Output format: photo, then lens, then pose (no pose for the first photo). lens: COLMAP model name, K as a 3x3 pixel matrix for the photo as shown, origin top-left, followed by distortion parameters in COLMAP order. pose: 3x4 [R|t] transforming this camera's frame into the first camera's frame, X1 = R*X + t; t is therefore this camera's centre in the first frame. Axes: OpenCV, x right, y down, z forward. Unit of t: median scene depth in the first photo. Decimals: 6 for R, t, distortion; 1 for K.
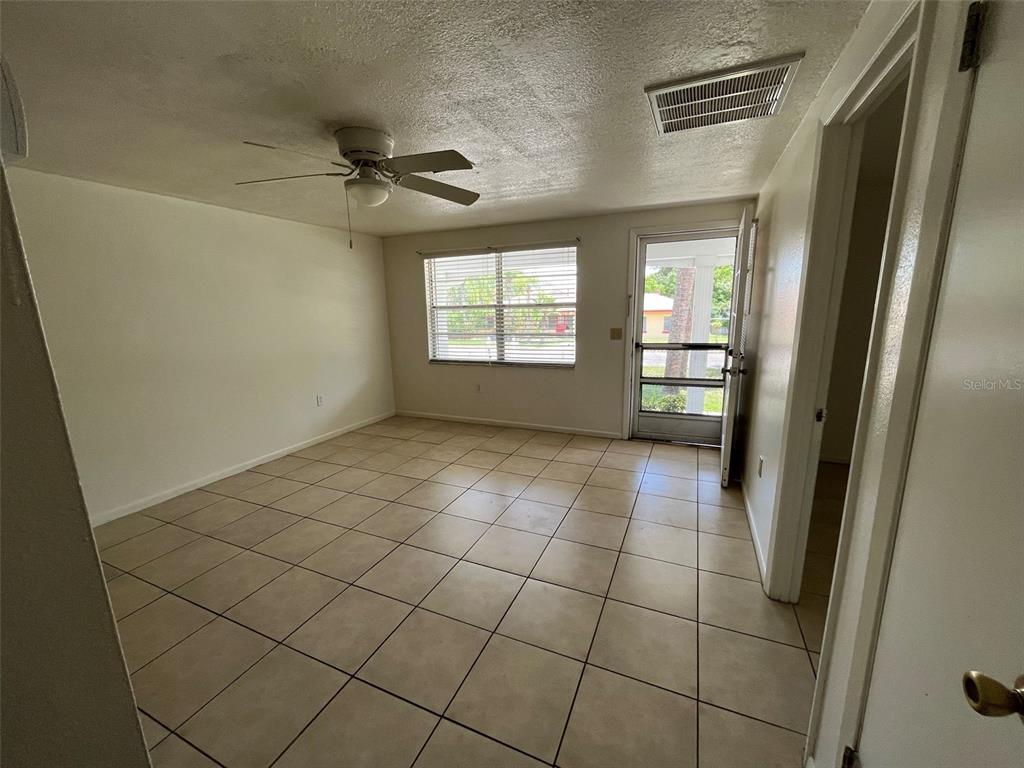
lens RADIAL K [[411.9, 0, 512.8], [0, 411.9, 383.8], [0, 0, 1]] dist [-0.004630, 0.001178]
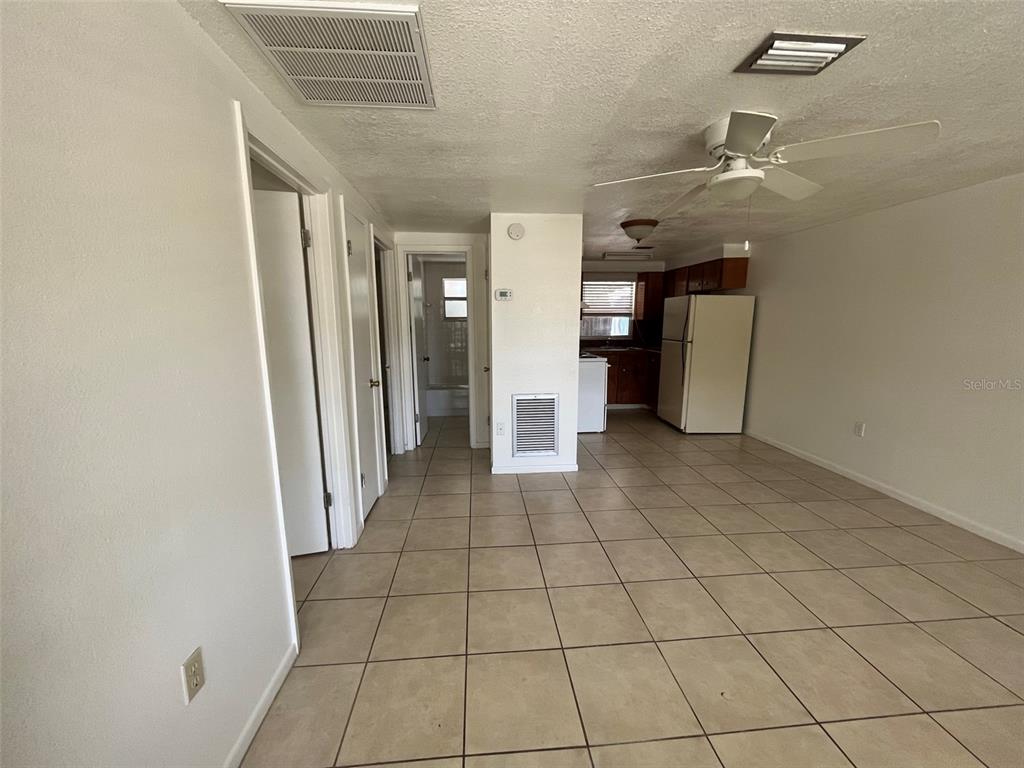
lens RADIAL K [[411.9, 0, 510.8], [0, 411.9, 389.7], [0, 0, 1]] dist [-0.004630, 0.001178]
pose [[-0.873511, 0.100718, -0.476272, 0.324363], [-0.080460, 0.935036, 0.345303, -0.185112], [0.480110, 0.339946, -0.808660, 1.016523]]
